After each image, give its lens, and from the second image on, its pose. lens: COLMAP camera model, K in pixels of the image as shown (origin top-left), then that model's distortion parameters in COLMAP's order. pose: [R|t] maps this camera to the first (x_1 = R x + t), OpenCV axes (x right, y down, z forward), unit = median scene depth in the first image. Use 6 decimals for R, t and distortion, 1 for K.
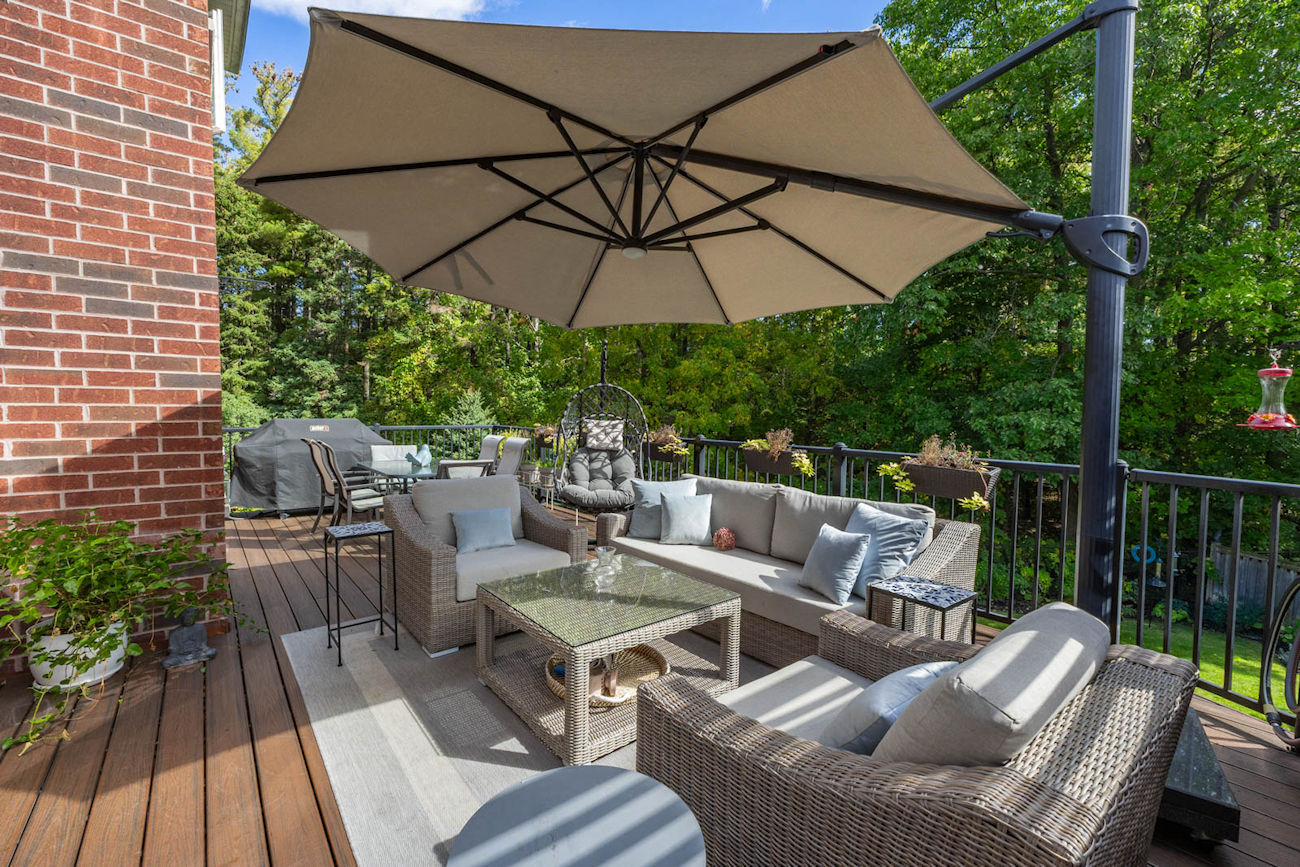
lens RADIAL K [[546.6, 0, 652.1], [0, 546.6, 437.0], [0, 0, 1]] dist [0.004713, -0.000680]
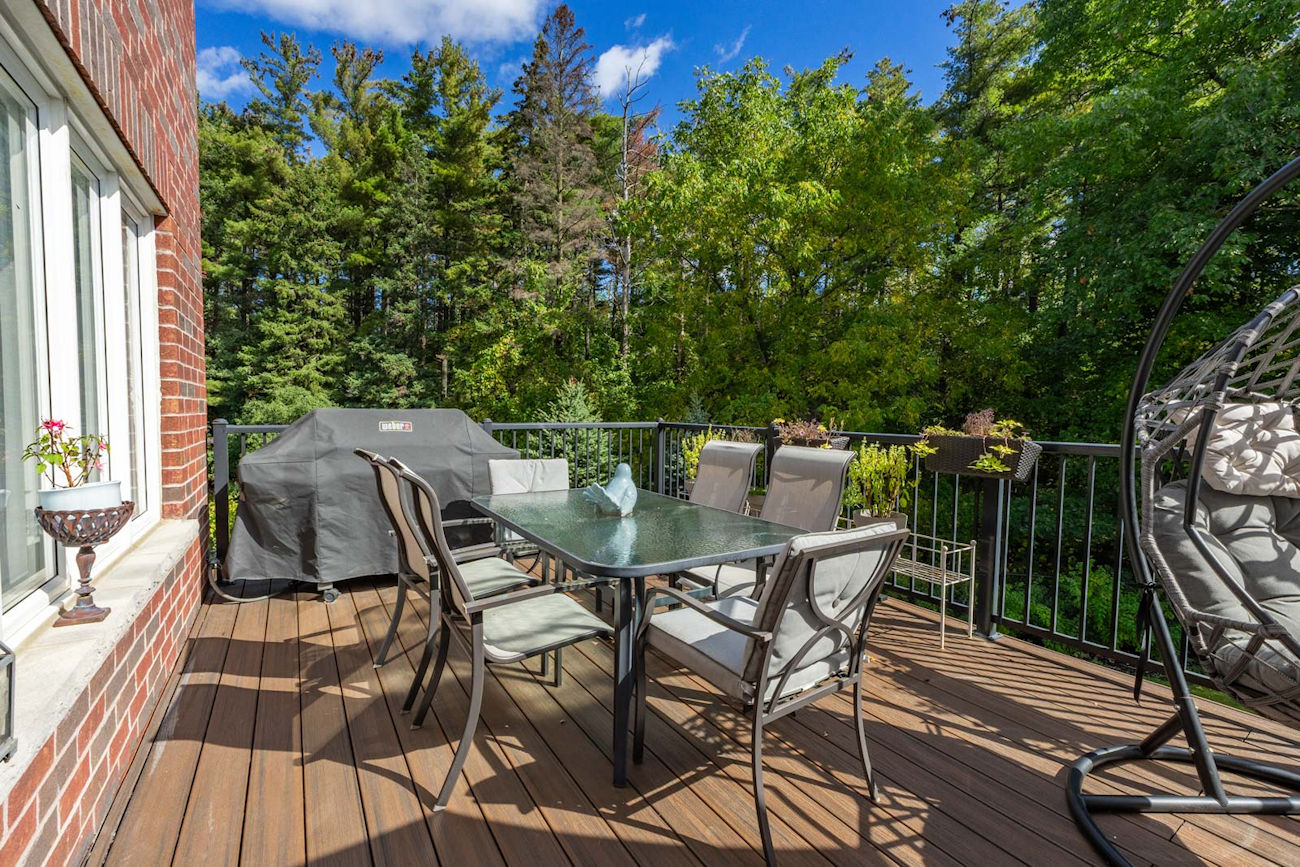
lens RADIAL K [[546.6, 0, 648.9], [0, 546.6, 436.5], [0, 0, 1]] dist [0.004713, -0.000680]
pose [[0.993471, 0.003693, -0.114025, -0.080026], [-0.003808, 0.999992, -0.000790, -0.001798], [0.114021, 0.001219, 0.993478, 0.132456]]
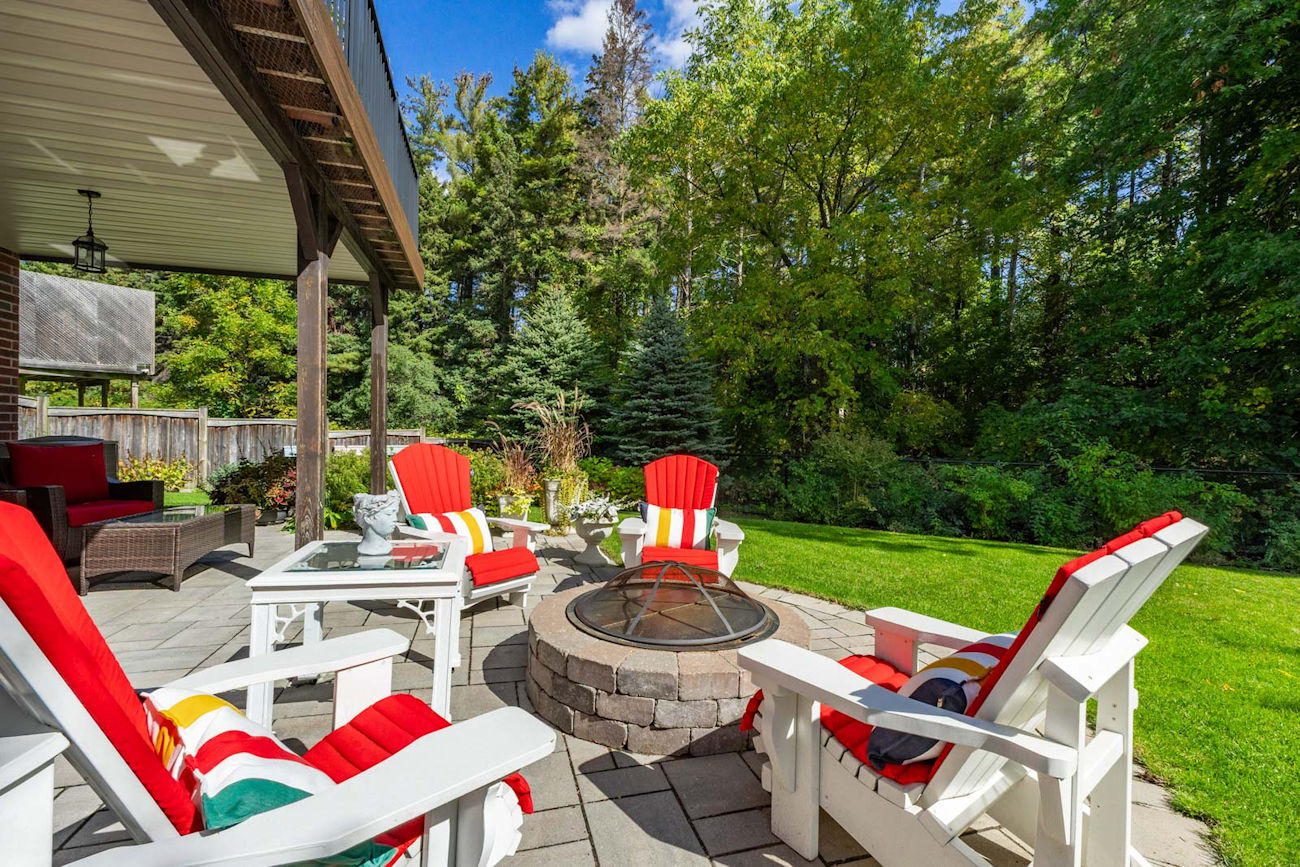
lens RADIAL K [[546.6, 0, 650.4], [0, 546.6, 435.9], [0, 0, 1]] dist [0.004713, -0.000680]
pose [[0.920451, 0.000464, -0.390858, 0.101360], [-0.019831, 0.998767, -0.045514, 0.123601], [0.390355, 0.049645, 0.919325, 0.167283]]
